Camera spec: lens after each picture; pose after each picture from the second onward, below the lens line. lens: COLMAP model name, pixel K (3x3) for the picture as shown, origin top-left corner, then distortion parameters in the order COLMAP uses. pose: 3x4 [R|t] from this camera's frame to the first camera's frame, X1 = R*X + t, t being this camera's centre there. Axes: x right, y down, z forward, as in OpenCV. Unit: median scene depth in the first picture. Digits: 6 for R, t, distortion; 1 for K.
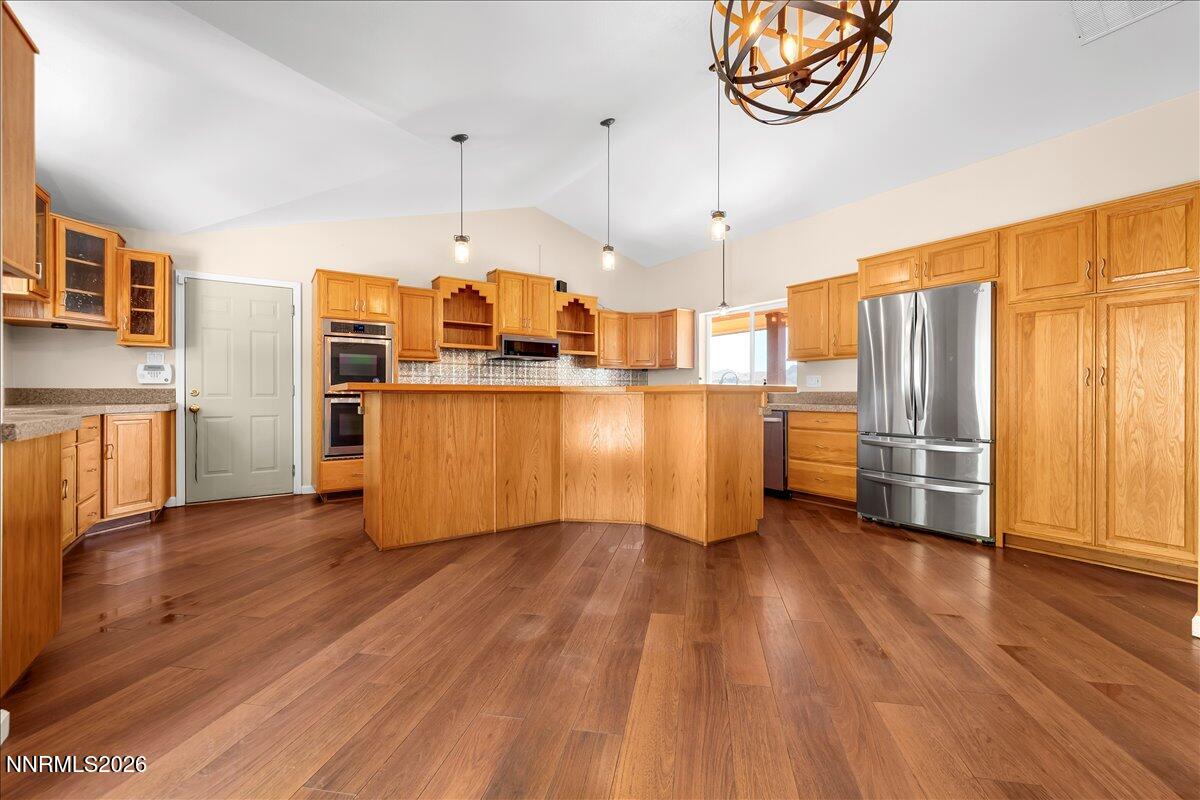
lens RADIAL K [[499.7, 0, 620.6], [0, 499.7, 394.8], [0, 0, 1]] dist [0.001690, 0.000151]
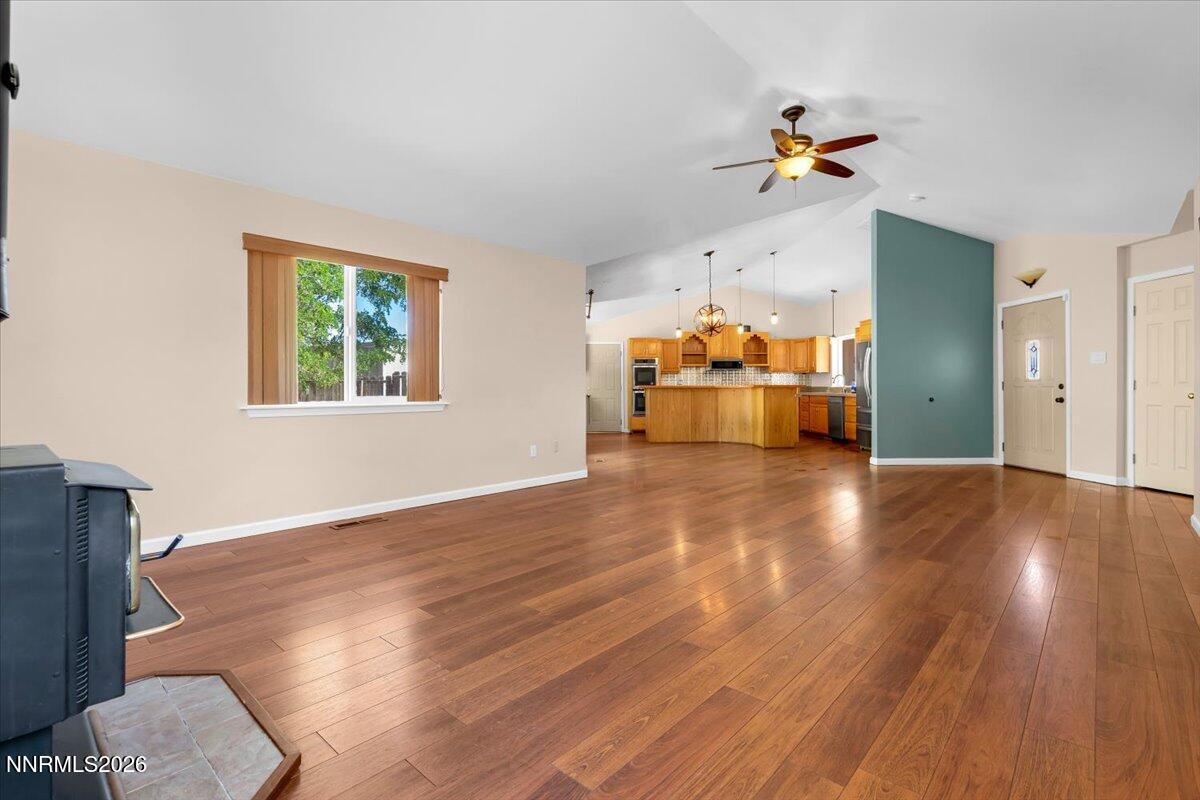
lens RADIAL K [[553.7, 0, 606.8], [0, 553.7, 388.8], [0, 0, 1]] dist [0.001527, 0.000189]
pose [[0.837574, -0.006114, -0.546290, 0.784267], [0.004883, 0.999981, -0.003704, 0.006078], [0.546303, 0.000434, 0.837588, -1.341351]]
